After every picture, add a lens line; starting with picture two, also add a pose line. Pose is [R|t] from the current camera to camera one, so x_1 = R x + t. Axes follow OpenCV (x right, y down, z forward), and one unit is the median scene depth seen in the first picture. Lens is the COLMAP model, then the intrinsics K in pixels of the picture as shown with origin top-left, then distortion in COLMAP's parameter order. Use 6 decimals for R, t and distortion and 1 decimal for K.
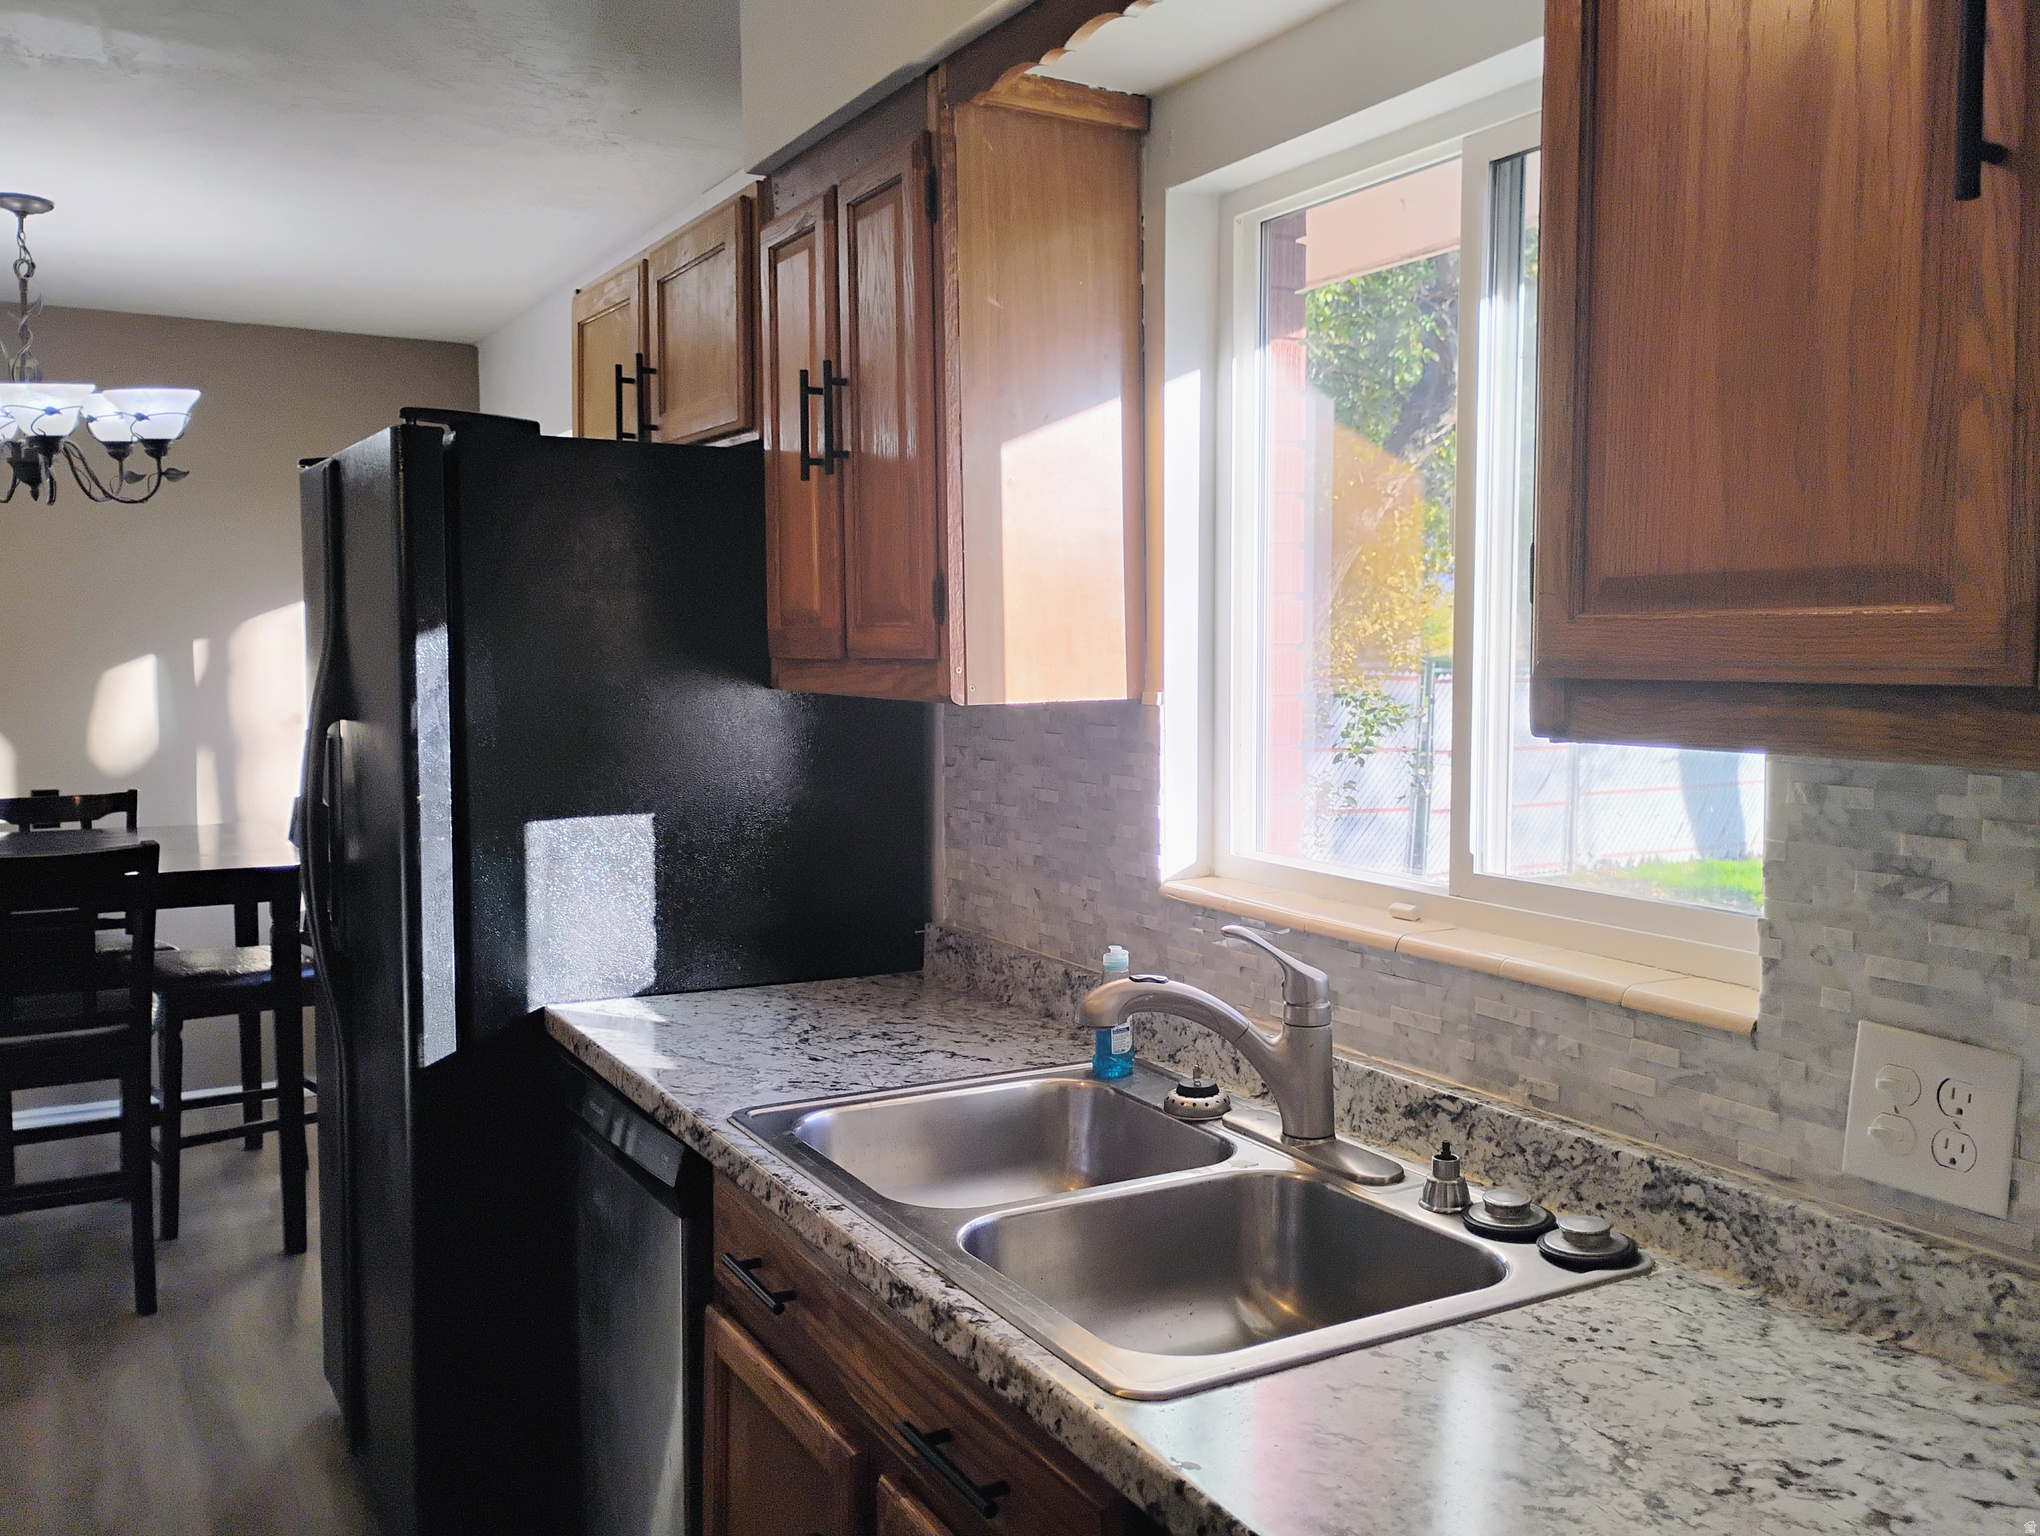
lens RADIAL K [[1712.6, 0, 1007.2], [0, 1712.6, 761.9], [0, 0, 1]] dist [0.031659, -0.045552]
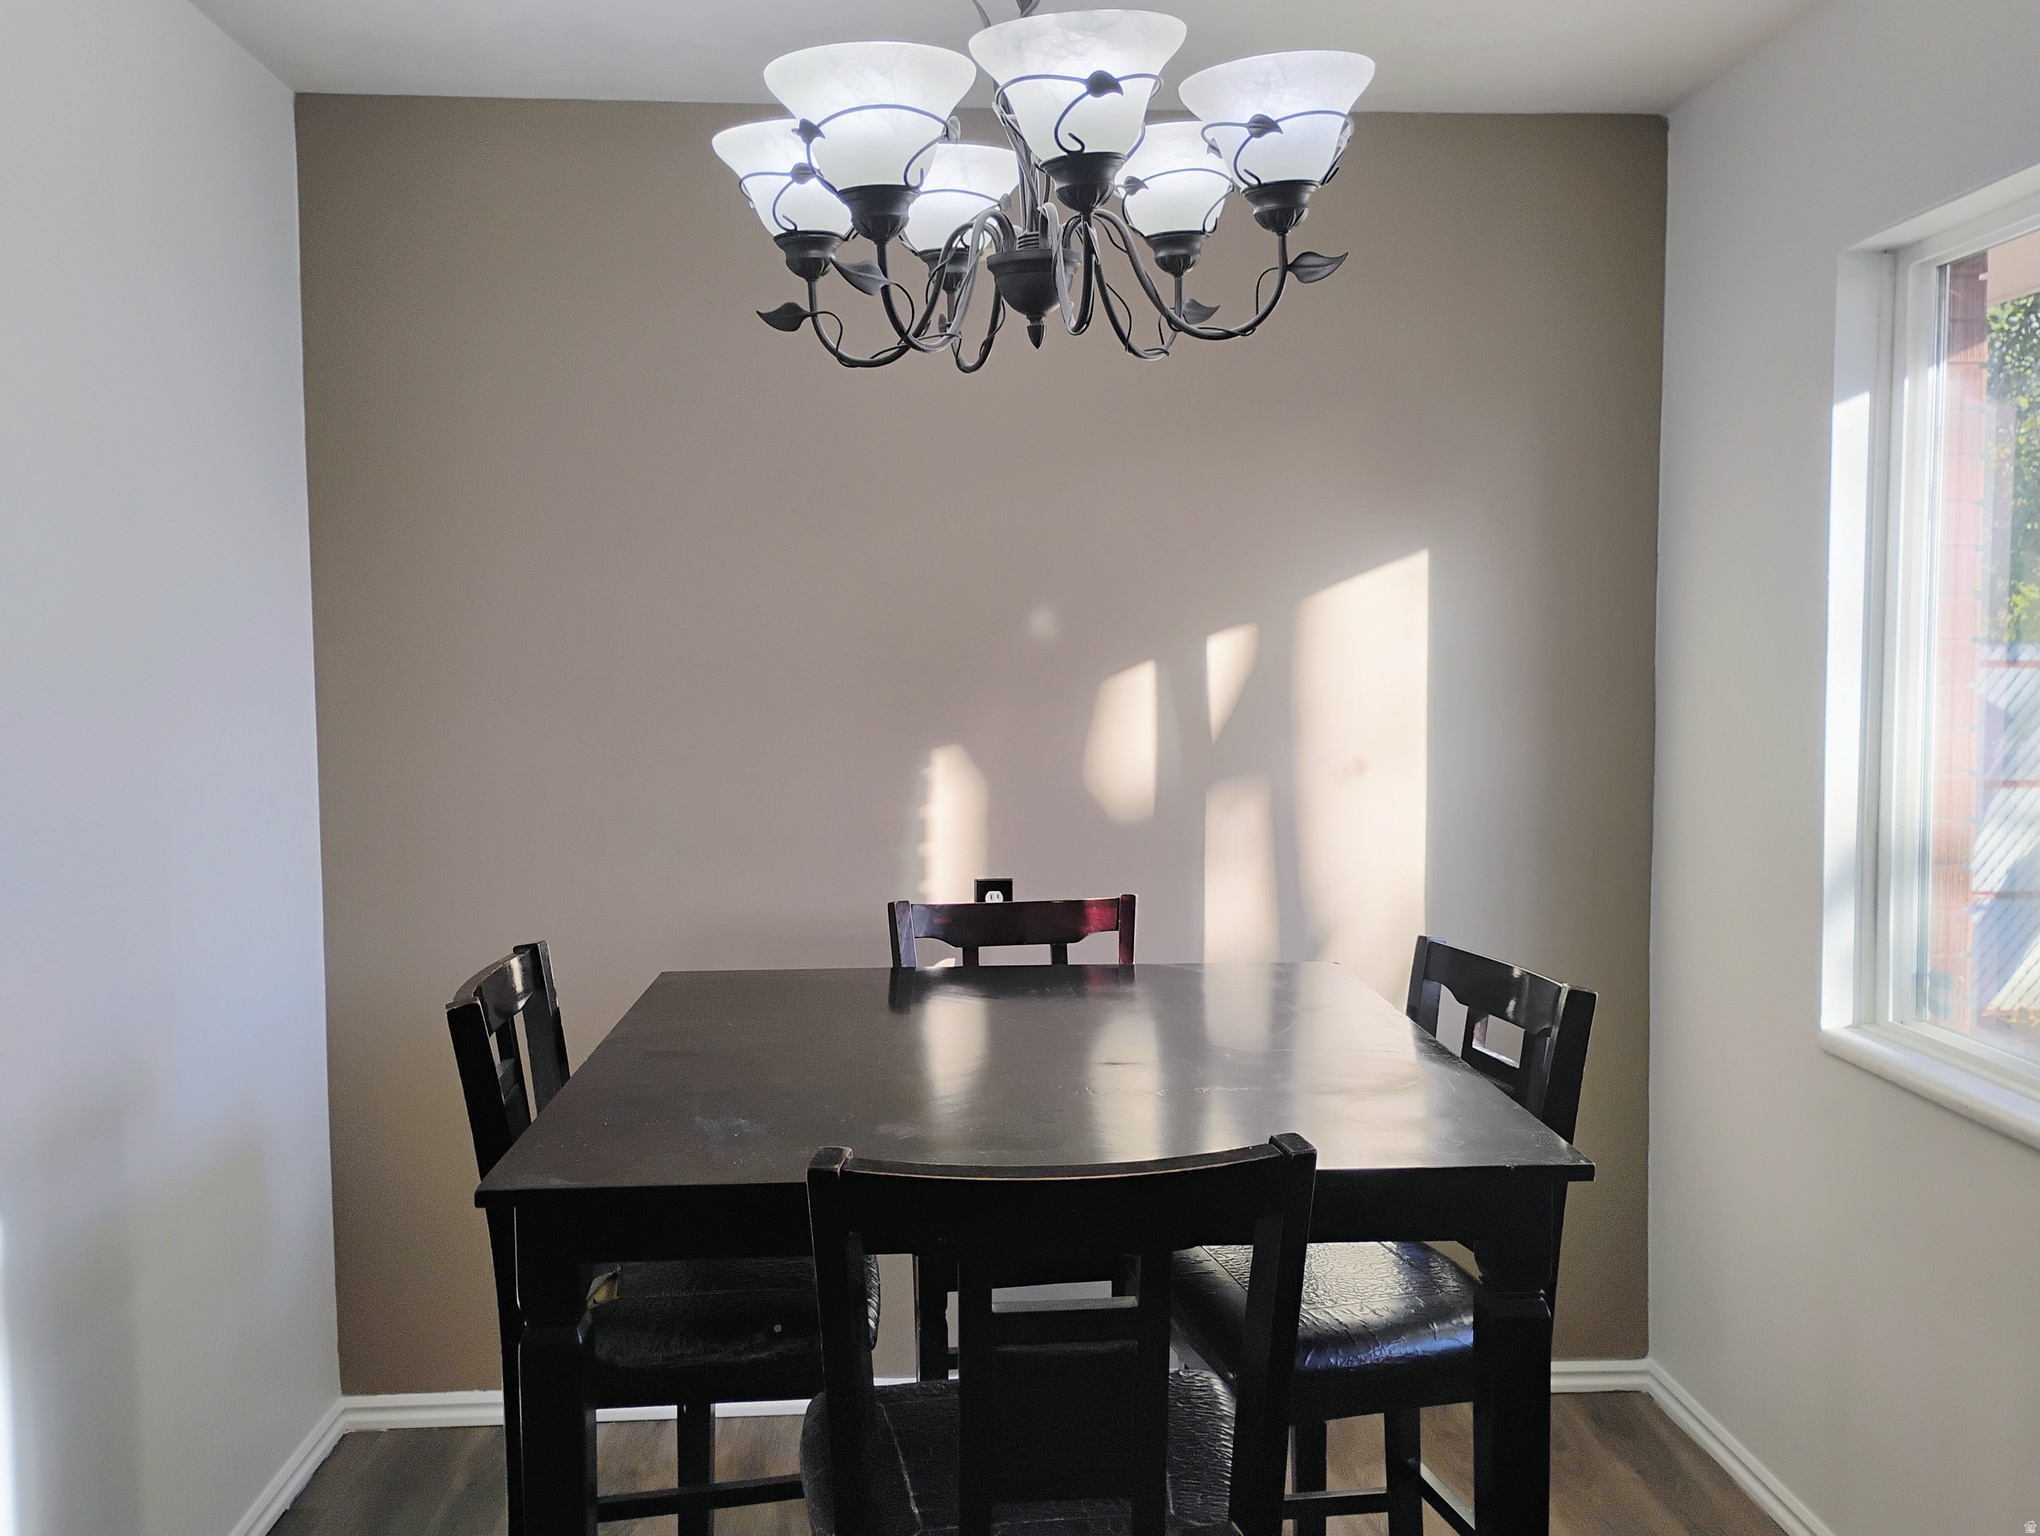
lens RADIAL K [[1712.6, 0, 1007.2], [0, 1712.6, 761.9], [0, 0, 1]] dist [0.031659, -0.045552]
pose [[0.893930, 0.020074, -0.447757, -0.354227], [-0.018478, 0.999798, 0.007932, -0.040494], [0.447825, 0.001183, 0.894120, 0.568396]]
